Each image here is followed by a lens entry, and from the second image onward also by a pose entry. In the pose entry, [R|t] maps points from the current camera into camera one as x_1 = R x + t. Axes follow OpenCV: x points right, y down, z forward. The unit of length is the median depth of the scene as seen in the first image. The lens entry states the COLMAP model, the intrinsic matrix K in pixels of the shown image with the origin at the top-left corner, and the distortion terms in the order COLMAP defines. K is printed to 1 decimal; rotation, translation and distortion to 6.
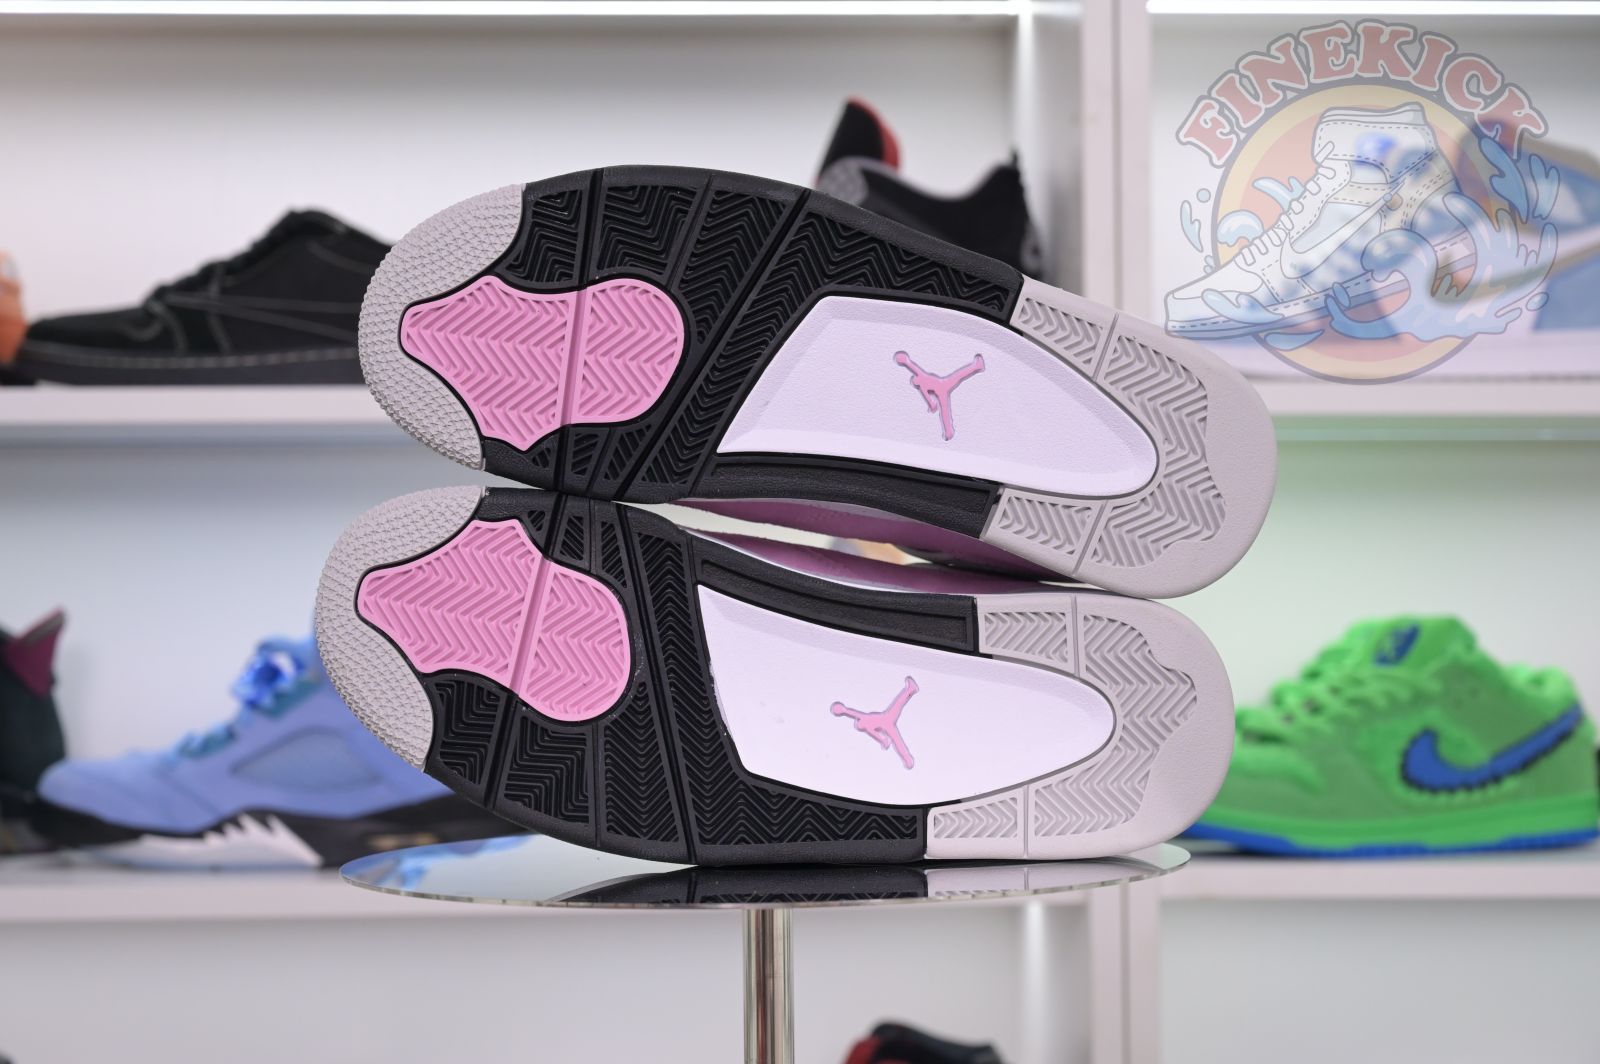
lens RADIAL K [[3171.0, 0, 792.8], [0, 3171.0, 535.8], [0, 0, 1]] dist [-0.025524, 0.187129]
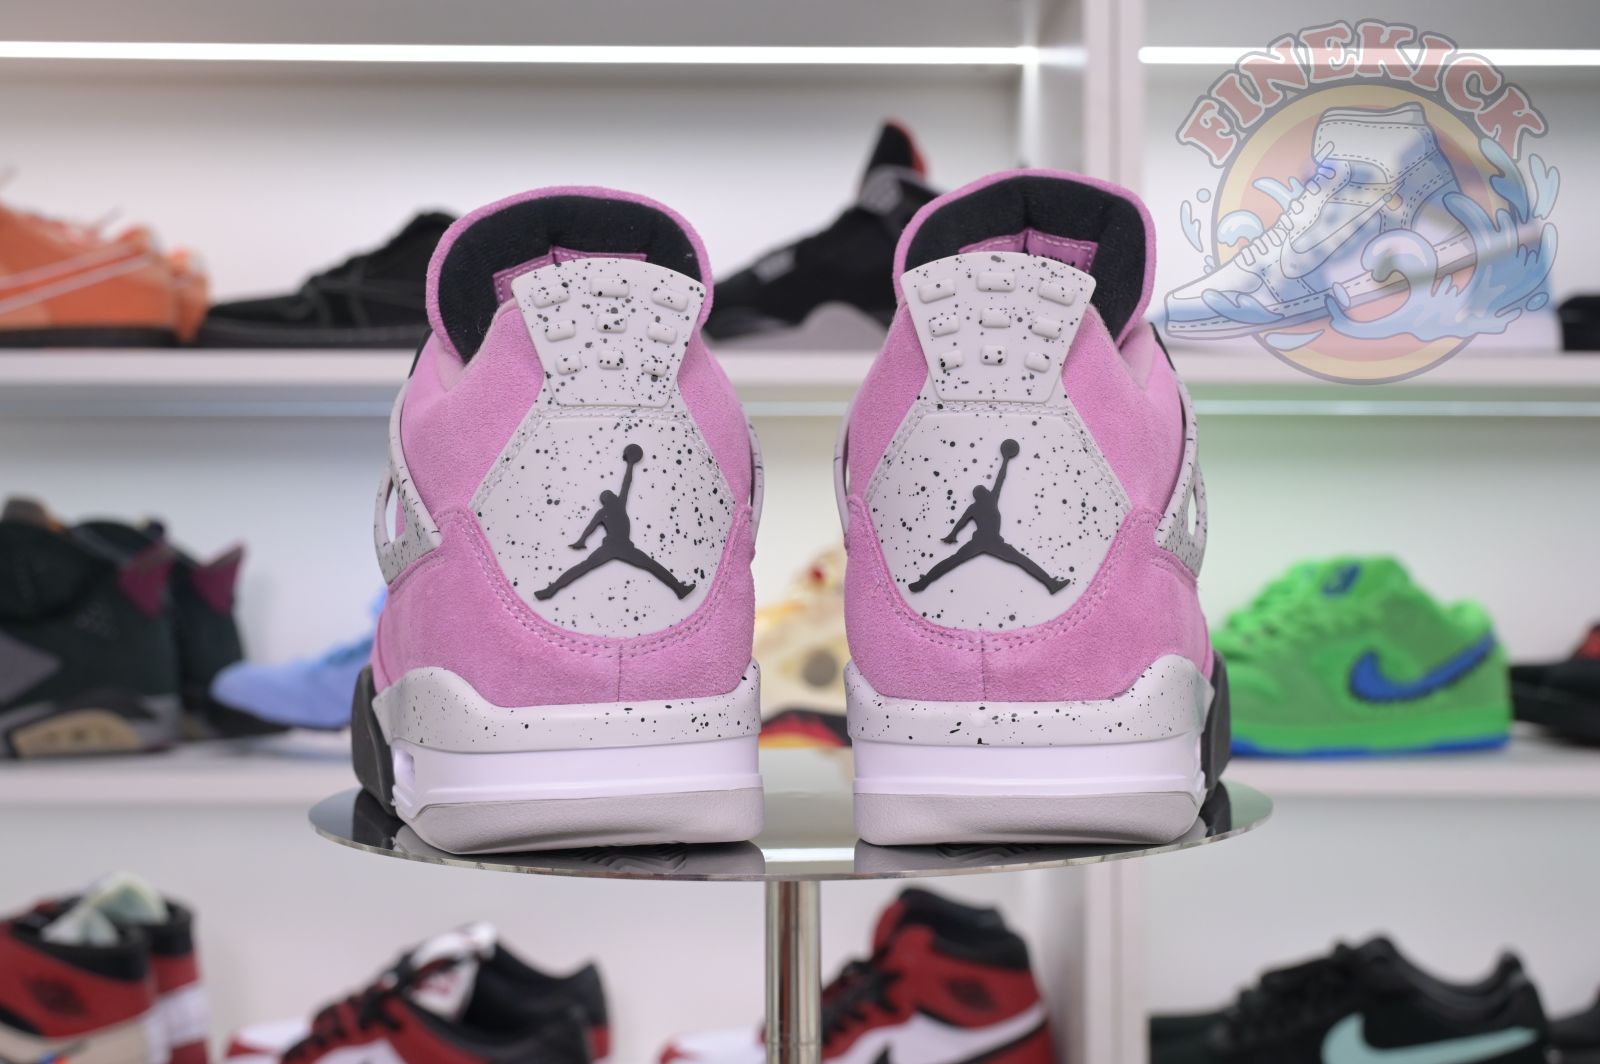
lens RADIAL K [[2017.2, 0, 800.0], [0, 2017.2, 532.0], [0, 0, 1]] dist [-0.003485, 0.020571]
pose [[0.999694, 0.007064, -0.023693, 0.004543], [-0.006879, 0.999945, 0.007889, 0.012047], [0.023747, -0.007724, 0.999688, 0.238551]]
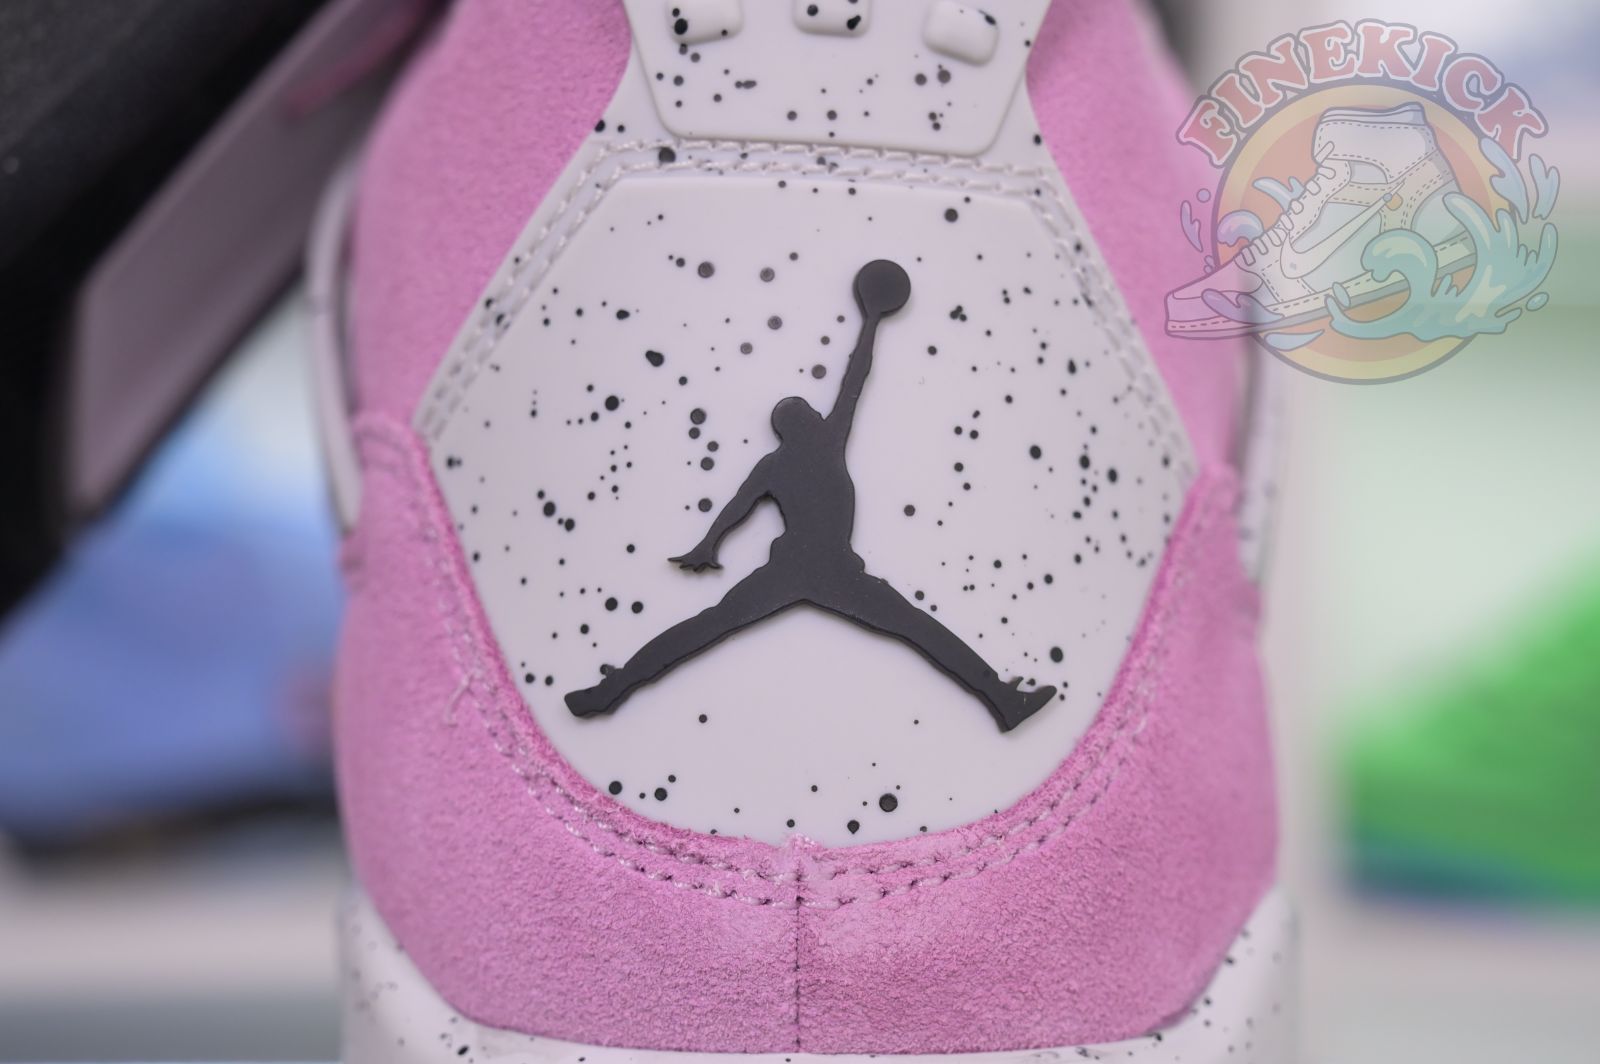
lens RADIAL K [[3171.0, 0, 792.8], [0, 3171.0, 535.8], [0, 0, 1]] dist [-0.025524, 0.187129]
pose [[0.980018, 0.022502, 0.197633, -0.028188], [-0.029081, 0.999113, 0.030447, 0.003888], [-0.196773, -0.035586, 0.979803, 0.685626]]
